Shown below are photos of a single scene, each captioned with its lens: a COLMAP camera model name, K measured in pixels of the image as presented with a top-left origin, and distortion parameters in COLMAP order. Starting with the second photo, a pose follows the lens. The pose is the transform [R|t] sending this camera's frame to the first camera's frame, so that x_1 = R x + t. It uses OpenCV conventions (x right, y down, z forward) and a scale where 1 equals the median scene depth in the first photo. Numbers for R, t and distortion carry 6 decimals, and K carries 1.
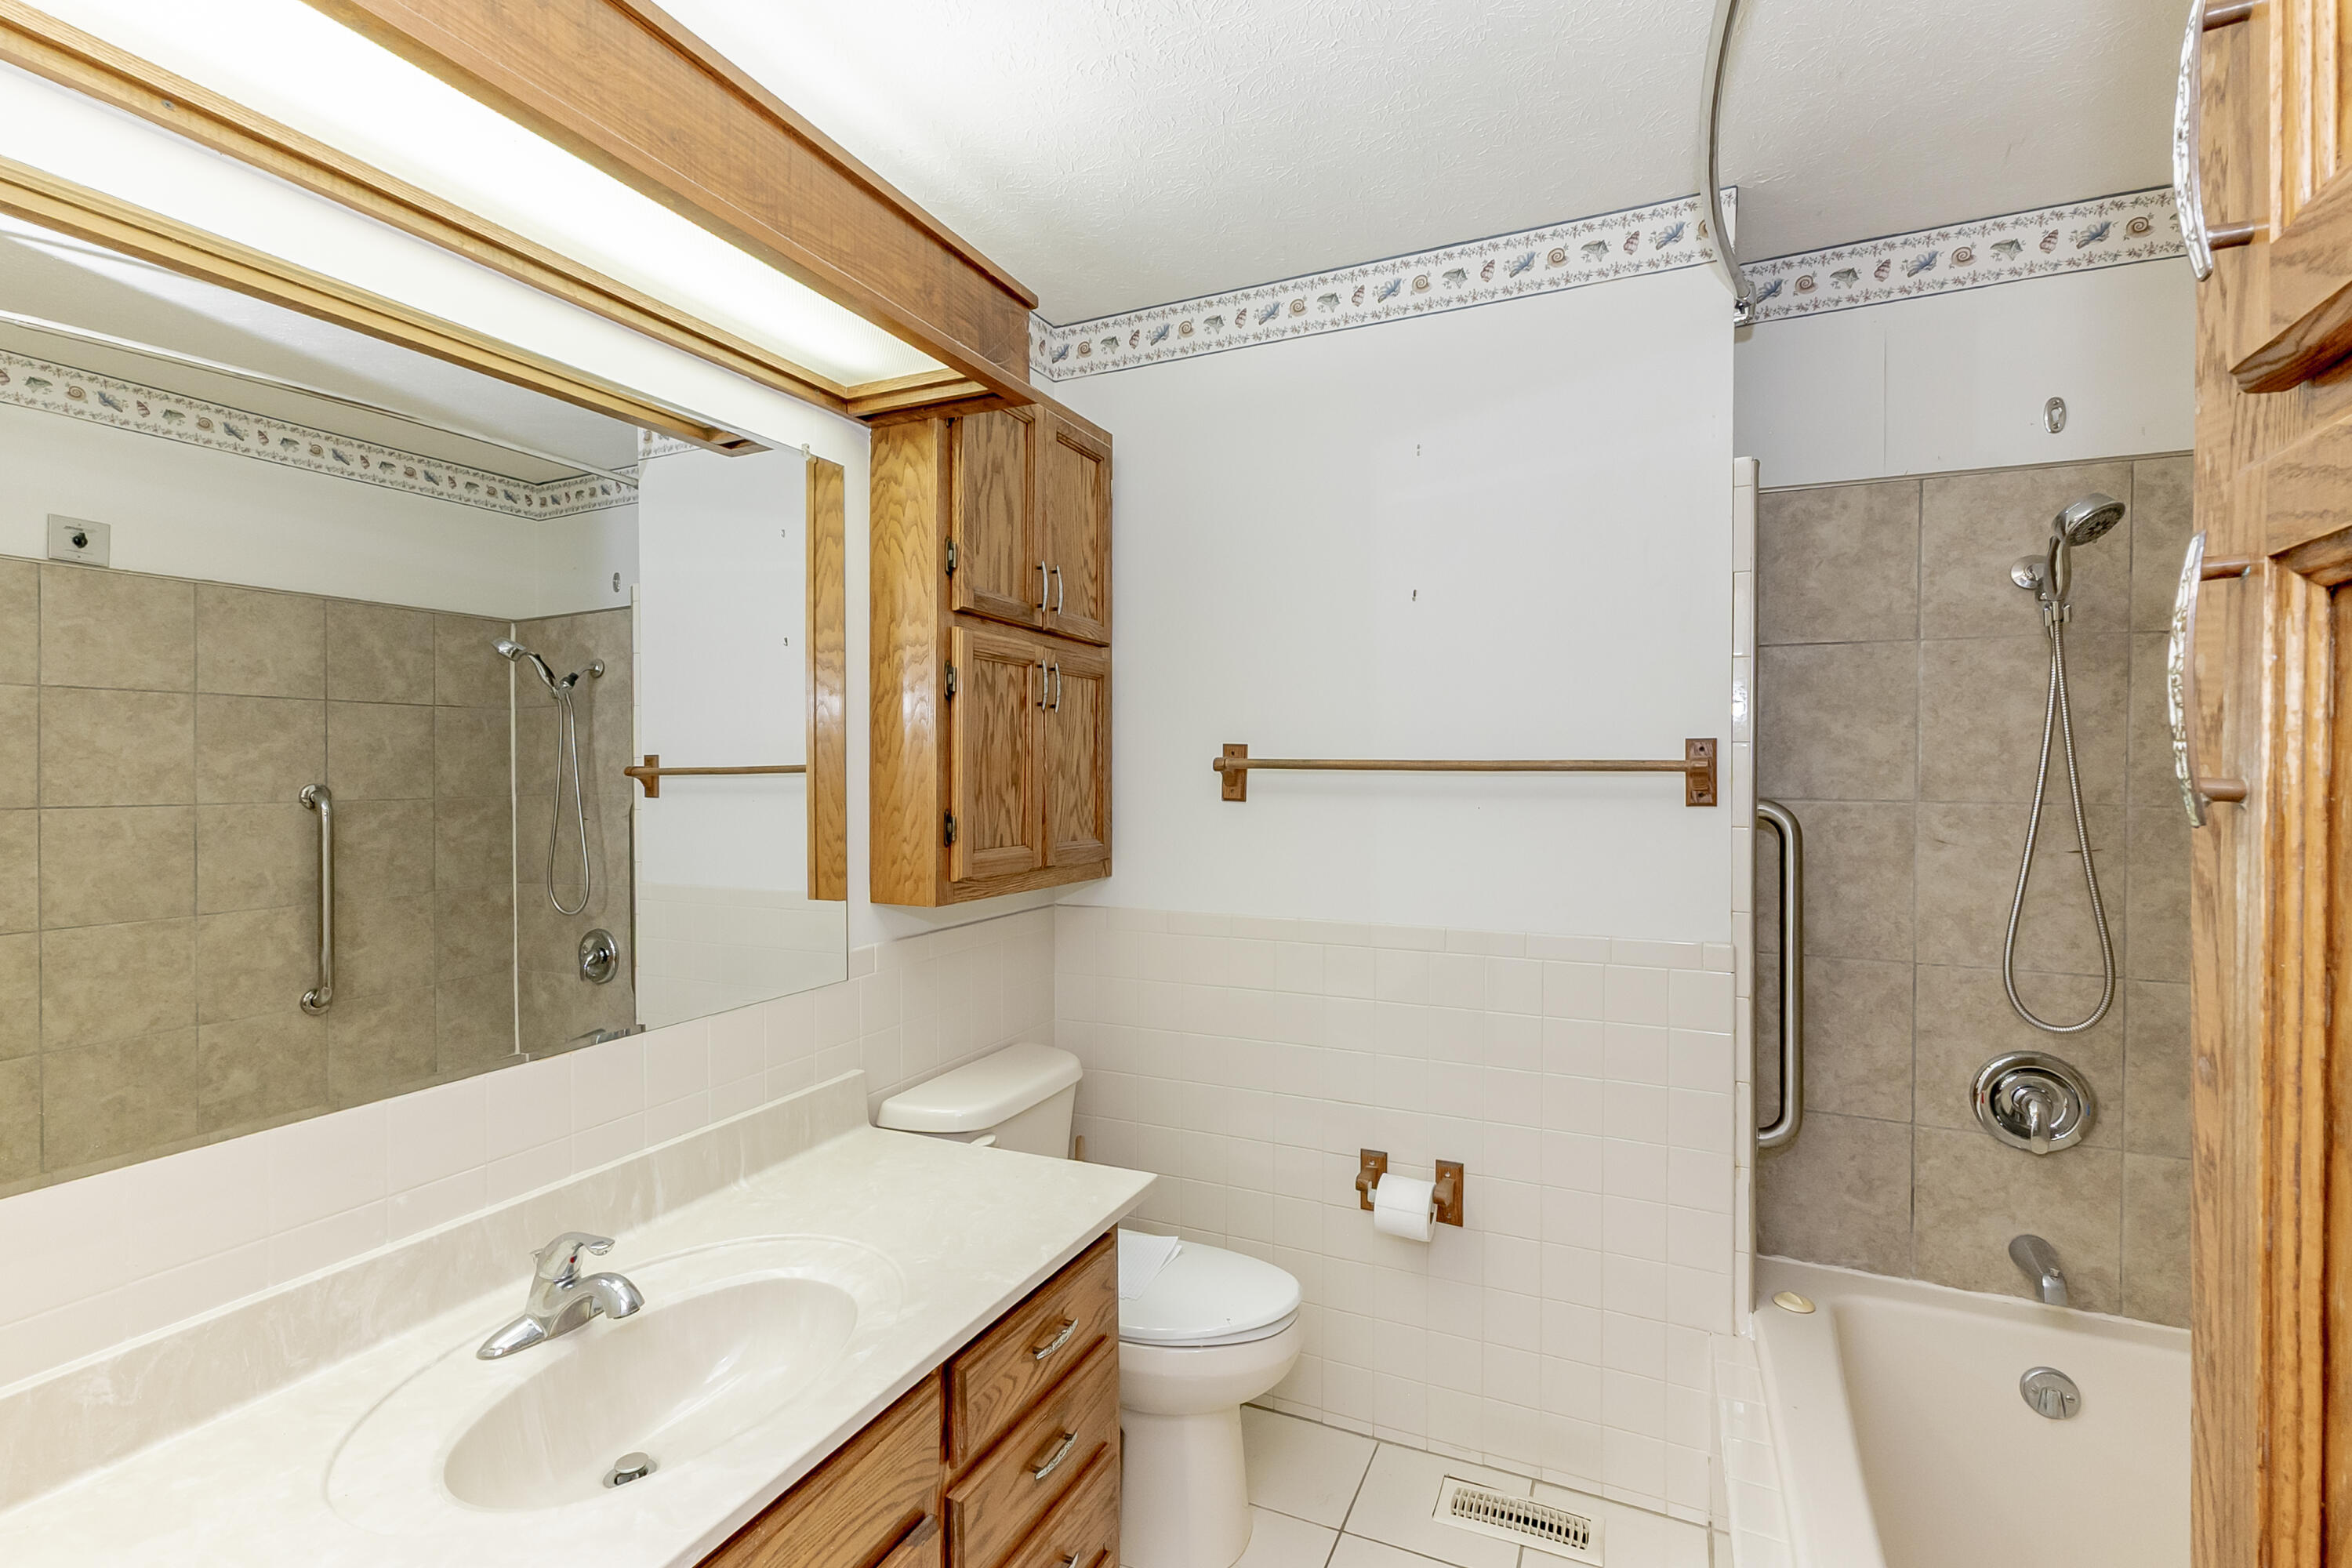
lens RADIAL K [[1053.7, 0, 1176.0], [0, 1053.7, 784.0], [0, 0, 1]] dist [0.004884, 0.000523]
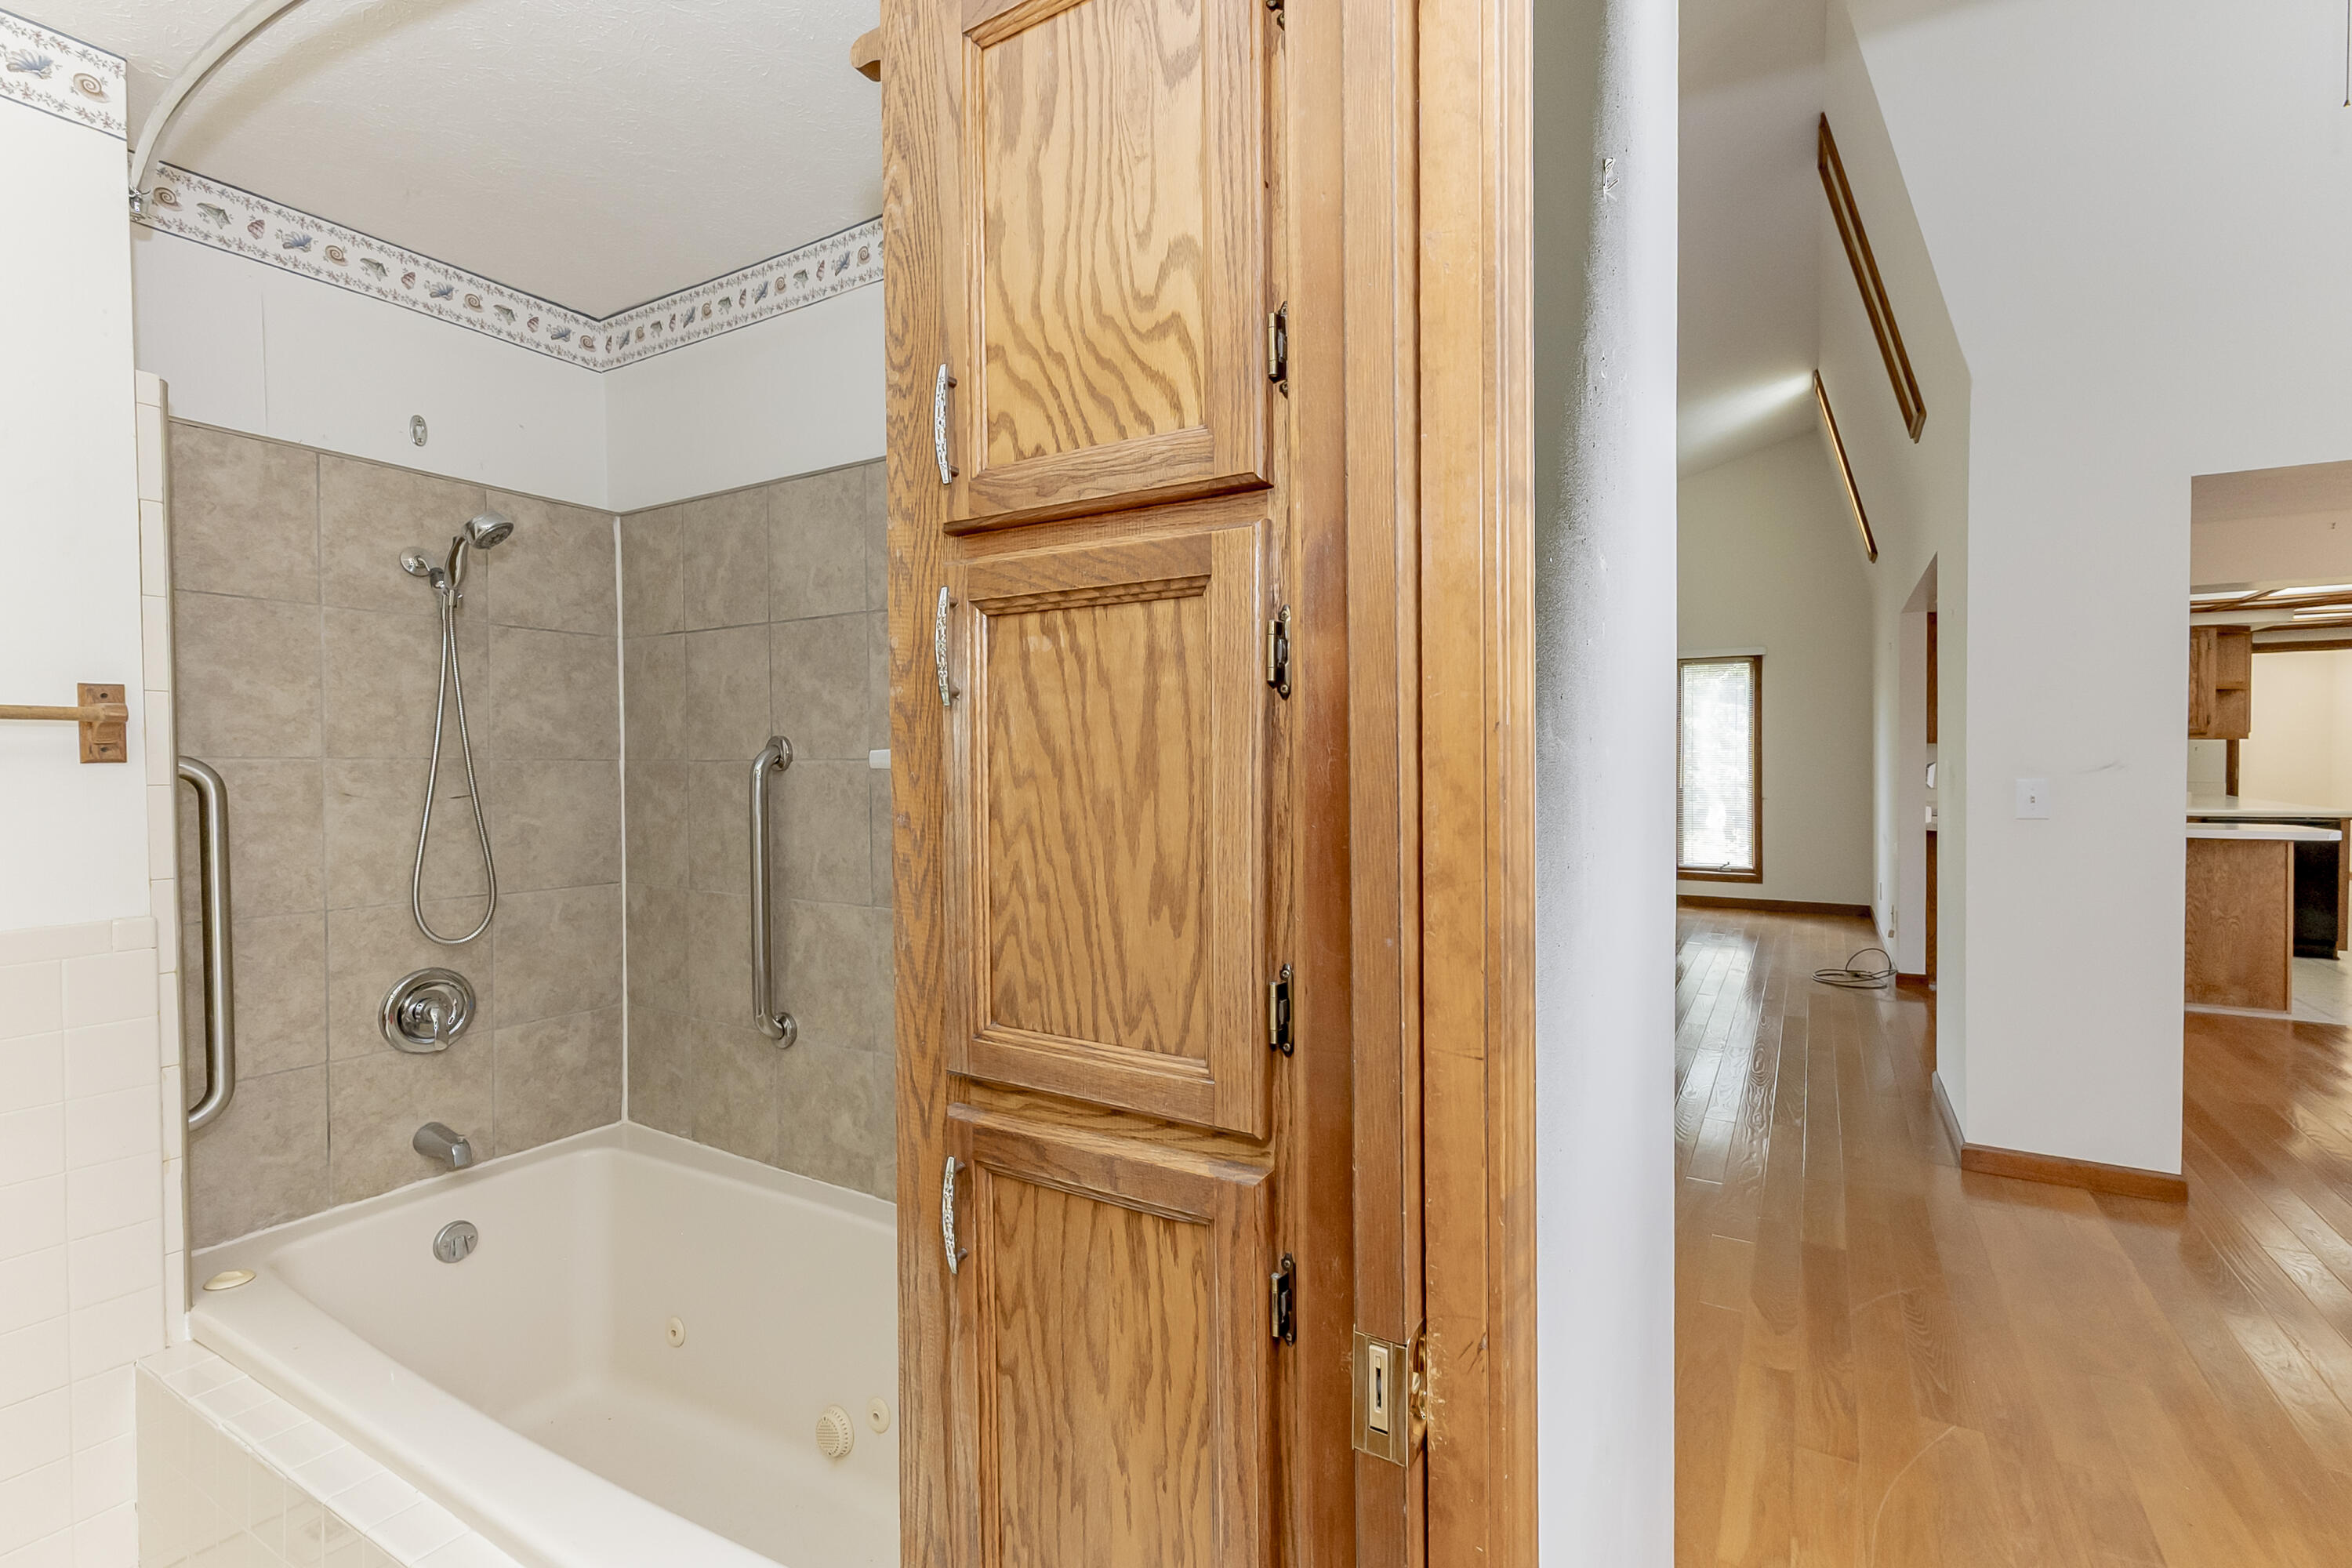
lens RADIAL K [[1031.7, 0, 1182.3], [0, 1031.7, 790.4], [0, 0, 1]] dist [-0.001388, -0.000133]
pose [[0.105872, -0.033884, 0.993802, -0.239012], [0.015618, 0.999353, 0.032409, 0.029349], [-0.994257, 0.012090, 0.106332, 0.034751]]
